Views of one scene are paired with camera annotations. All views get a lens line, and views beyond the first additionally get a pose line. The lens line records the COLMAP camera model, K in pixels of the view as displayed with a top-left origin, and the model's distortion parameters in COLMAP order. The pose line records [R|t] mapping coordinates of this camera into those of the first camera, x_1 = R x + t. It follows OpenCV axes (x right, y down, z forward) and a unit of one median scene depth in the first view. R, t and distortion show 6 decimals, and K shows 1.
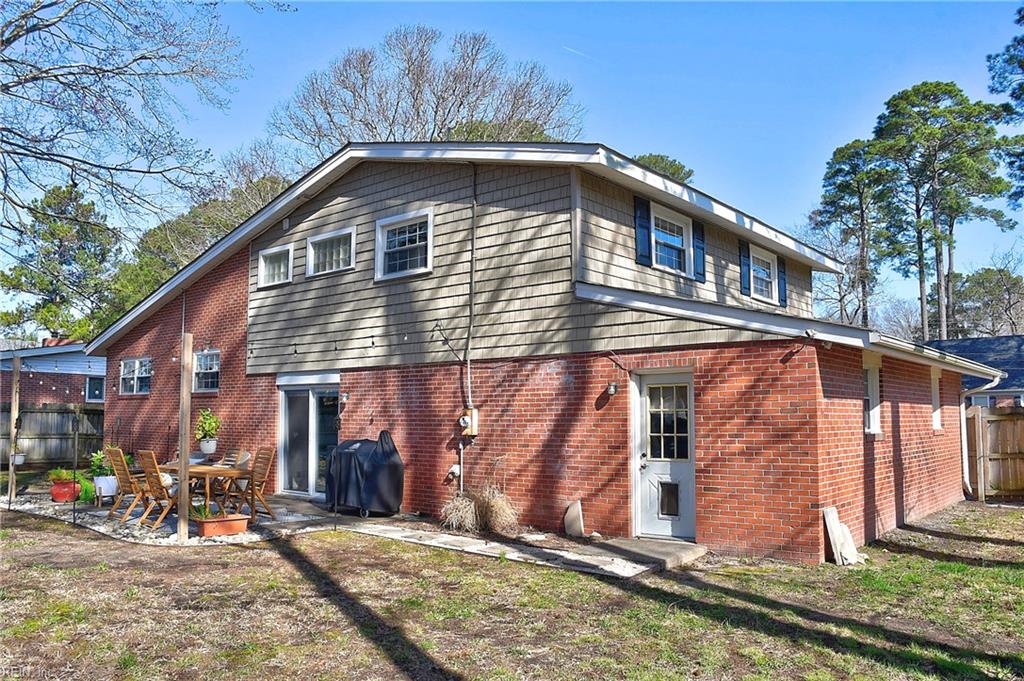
lens RADIAL K [[793.8, 0, 512.0], [0, 793.8, 340.5], [0, 0, 1]] dist [-0.145687, 0.096219]
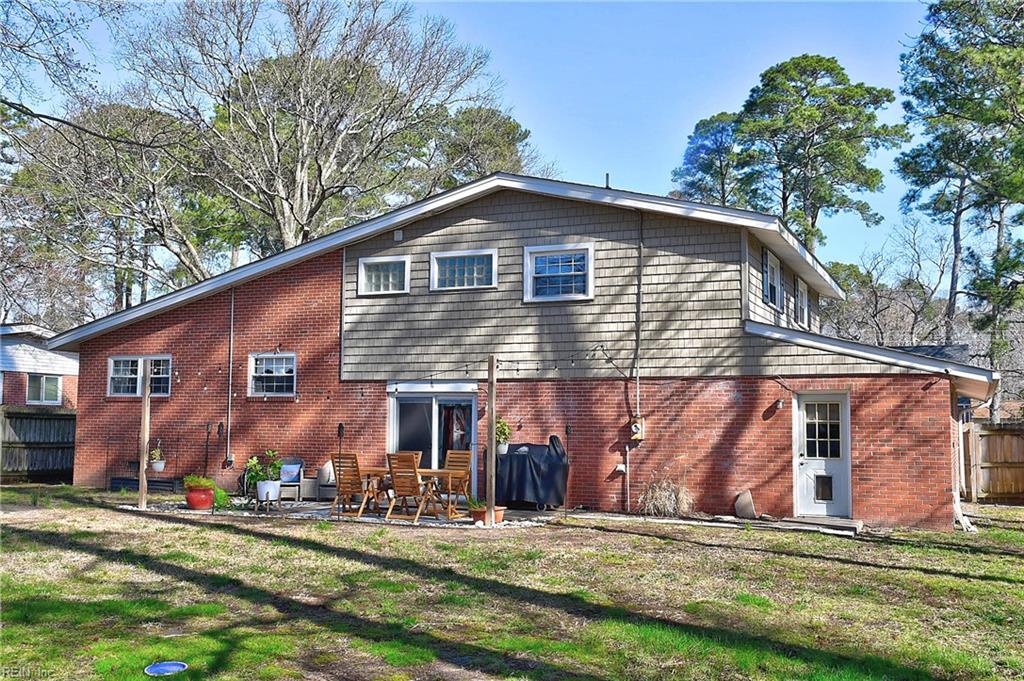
lens RADIAL K [[1037.4, 0, 512.0], [0, 1037.4, 340.5], [0, 0, 1]] dist [0.007193, 0.017208]
pose [[0.959797, 0.033737, 0.278660, -0.660462], [-0.037892, 0.999236, 0.009534, -0.037547], [-0.278126, -0.019710, 0.960342, -0.446394]]
